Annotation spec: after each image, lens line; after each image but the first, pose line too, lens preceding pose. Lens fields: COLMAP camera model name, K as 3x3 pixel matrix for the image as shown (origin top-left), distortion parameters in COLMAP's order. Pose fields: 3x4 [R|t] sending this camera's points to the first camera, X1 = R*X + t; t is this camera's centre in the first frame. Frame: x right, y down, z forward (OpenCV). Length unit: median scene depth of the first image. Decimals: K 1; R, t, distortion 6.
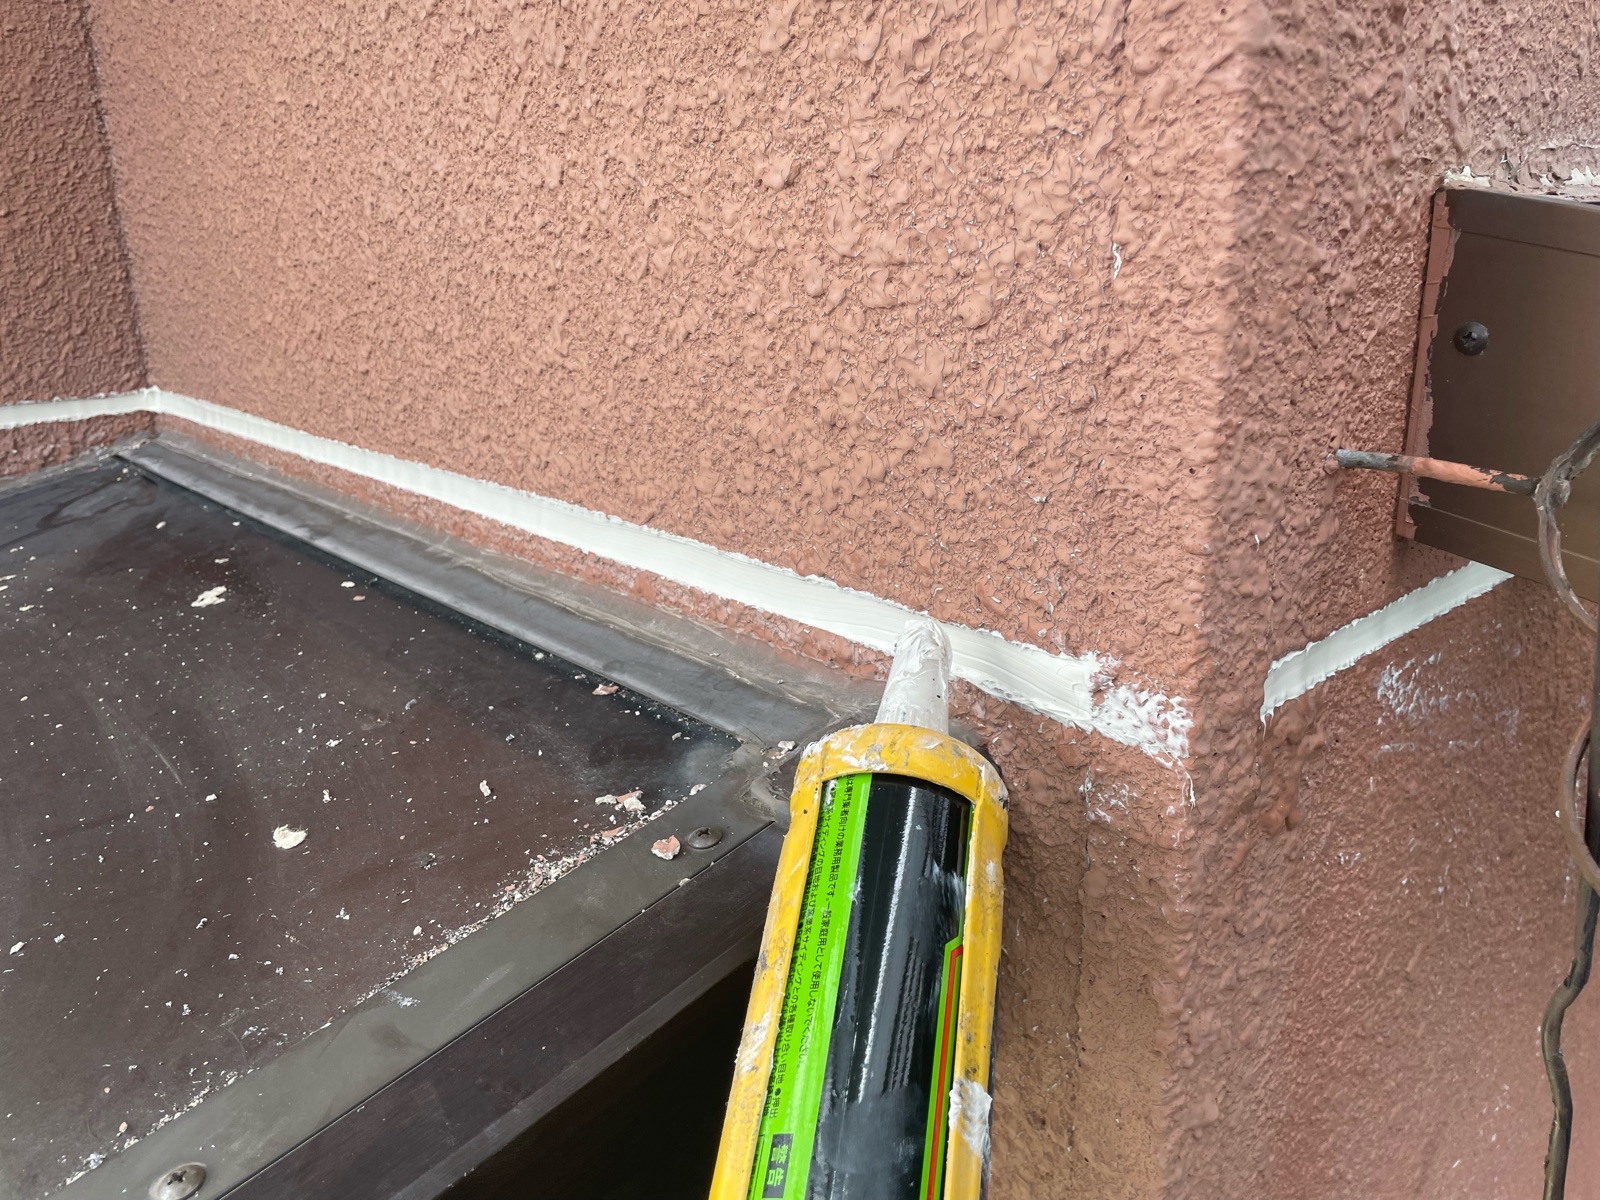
lens RADIAL K [[1264.6, 0, 782.3], [0, 1264.6, 574.7], [0, 0, 1]] dist [0.075693, -0.129329]
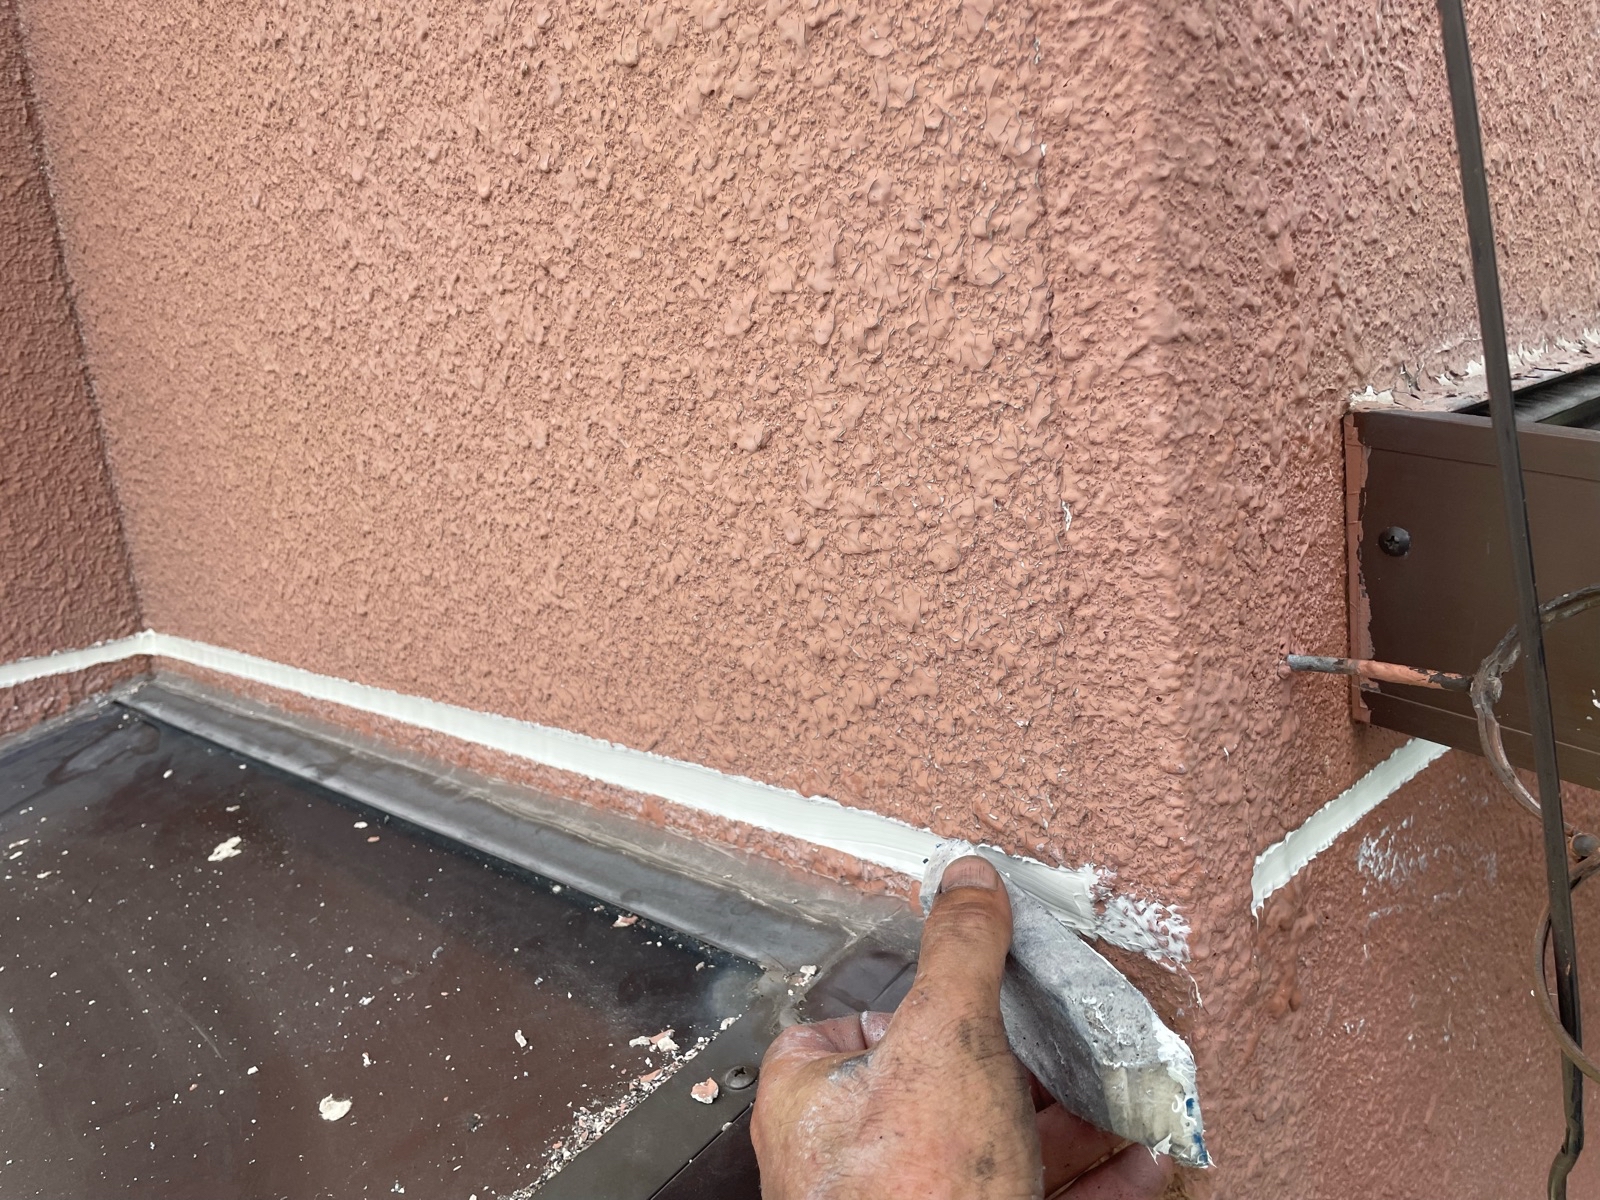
lens RADIAL K [[1264.6, 0, 782.3], [0, 1264.6, 574.7], [0, 0, 1]] dist [0.075693, -0.129329]
pose [[0.995479, -0.091936, 0.023852, -0.013394], [0.093967, 0.989876, -0.106379, -0.078748], [-0.013831, 0.108140, 0.994039, -0.074655]]
